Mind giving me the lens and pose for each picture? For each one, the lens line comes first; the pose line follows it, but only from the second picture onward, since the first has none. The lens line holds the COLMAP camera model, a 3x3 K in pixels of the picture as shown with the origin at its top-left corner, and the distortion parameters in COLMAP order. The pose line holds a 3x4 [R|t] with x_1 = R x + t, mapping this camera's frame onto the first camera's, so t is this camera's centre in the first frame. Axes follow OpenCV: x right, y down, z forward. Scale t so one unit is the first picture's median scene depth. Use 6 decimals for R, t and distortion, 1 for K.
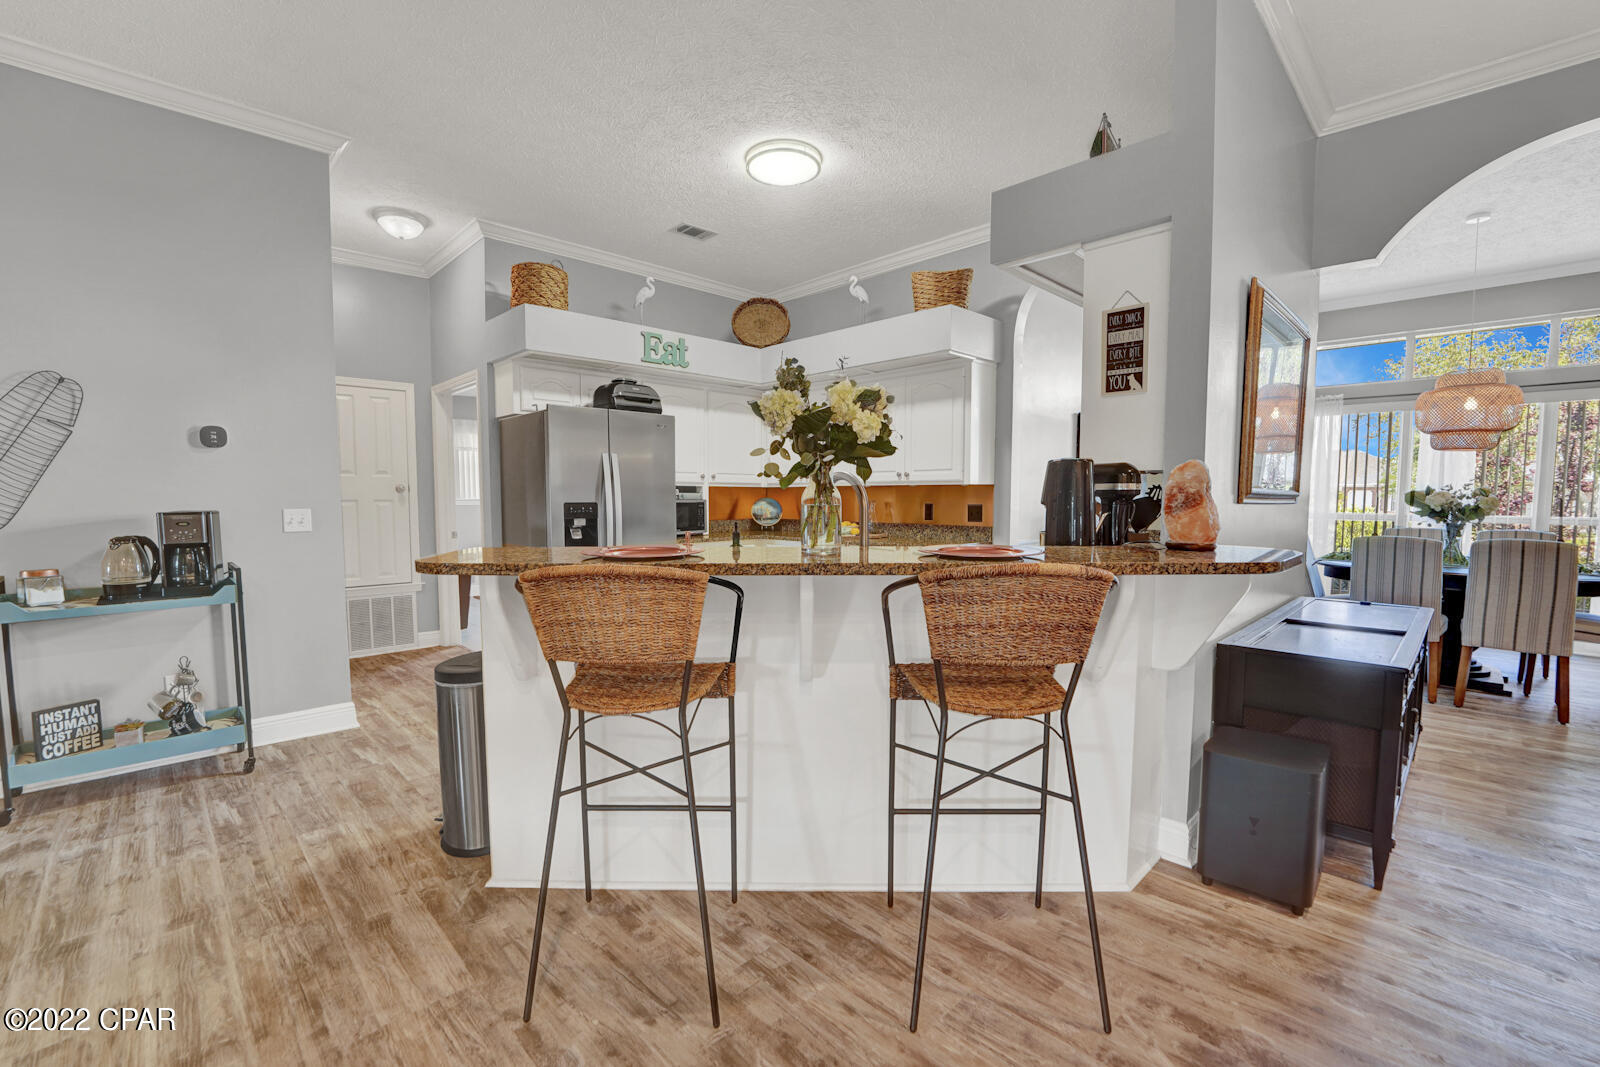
lens RADIAL K [[678.2, 0, 790.4], [0, 678.2, 545.6], [0, 0, 1]] dist [-0.030623, 0.005190]
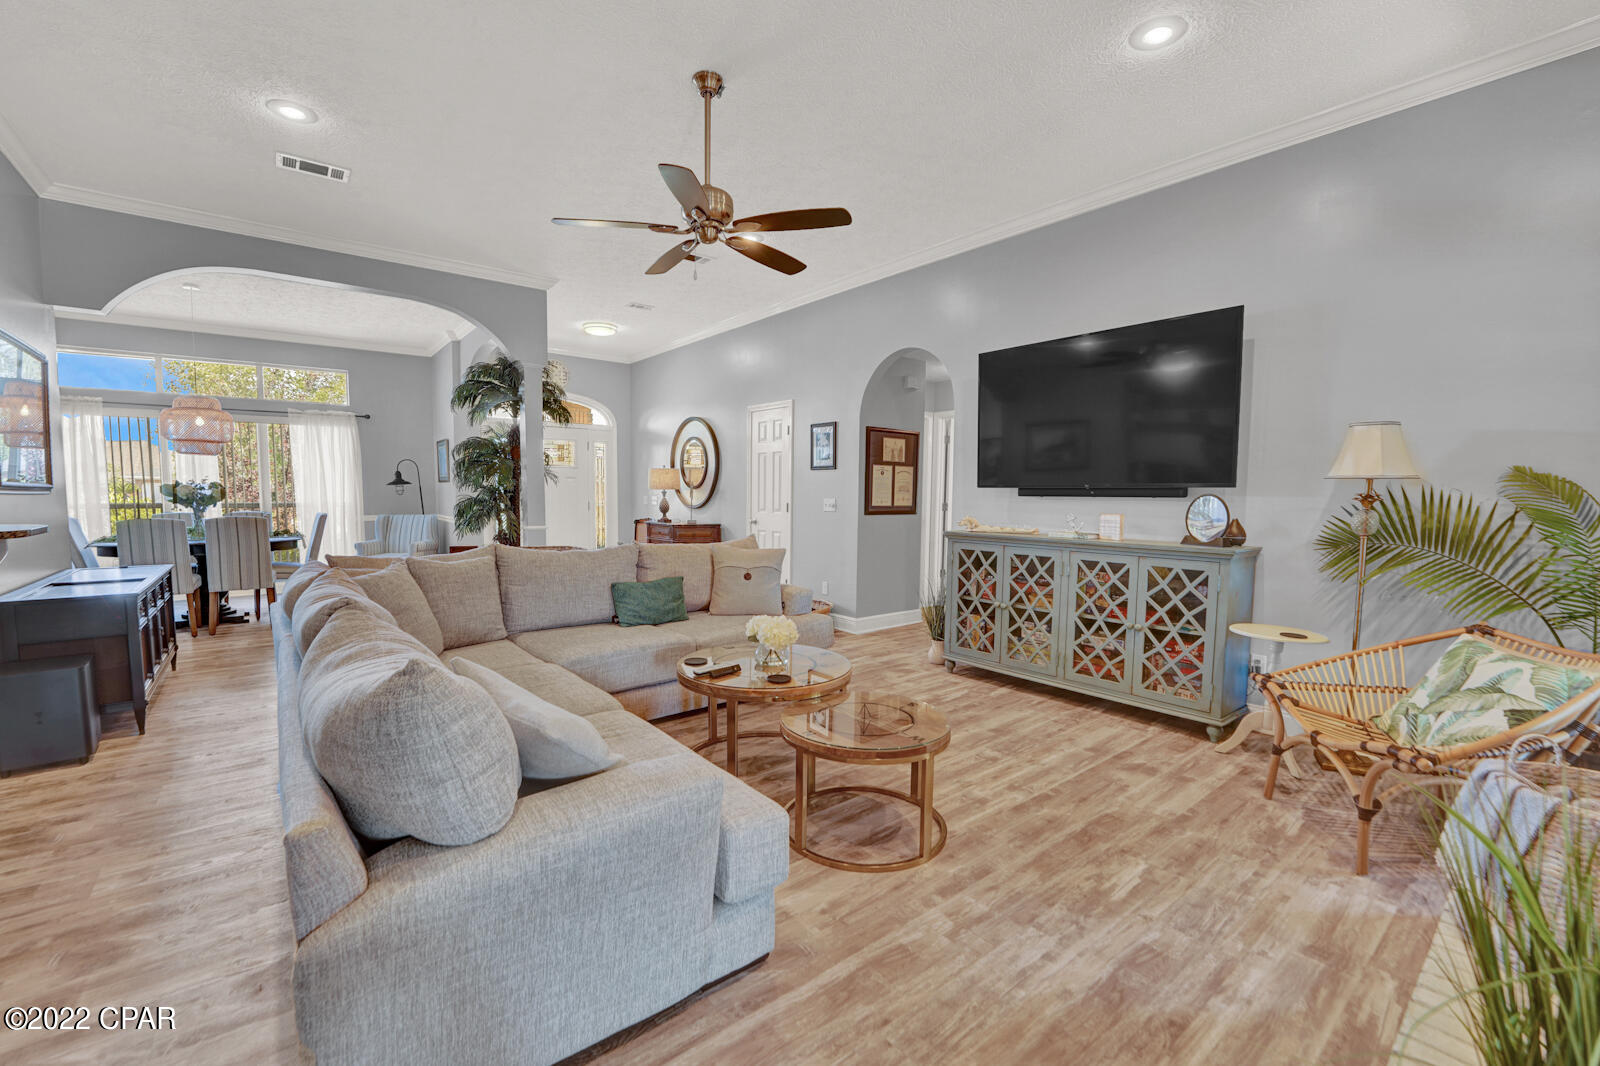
lens RADIAL K [[667.3, 0, 788.9], [0, 667.3, 544.0], [0, 0, 1]] dist [-0.033727, 0.005080]
pose [[0.095336, -0.077669, 0.992410, -0.250410], [0.066897, 0.995198, 0.071461, 0.029440], [-0.993195, 0.059576, 0.100074, -0.388277]]
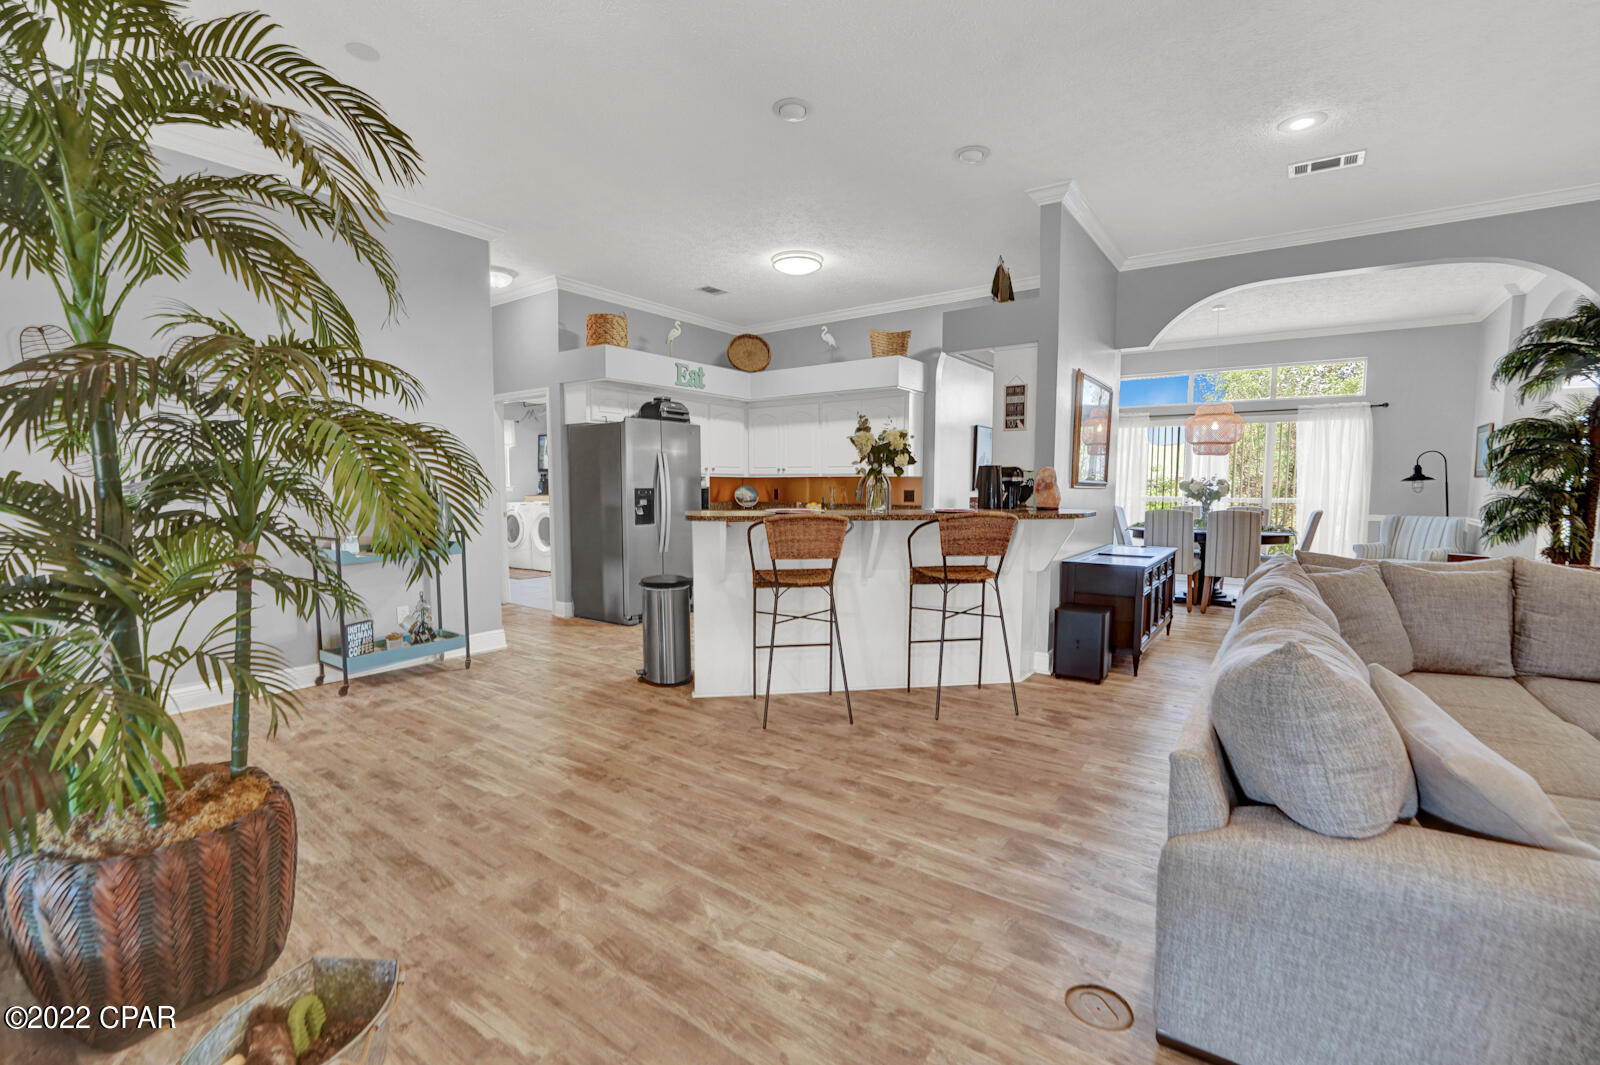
lens RADIAL K [[681.5, 0, 787.7], [0, 681.5, 542.5], [0, 0, 1]] dist [-0.025347, 0.000373]
pose [[0.986015, -0.012209, 0.166211, -0.273583], [0.010101, 0.999858, 0.013522, 0.035240], [-0.166353, -0.011654, 0.985997, -0.469228]]
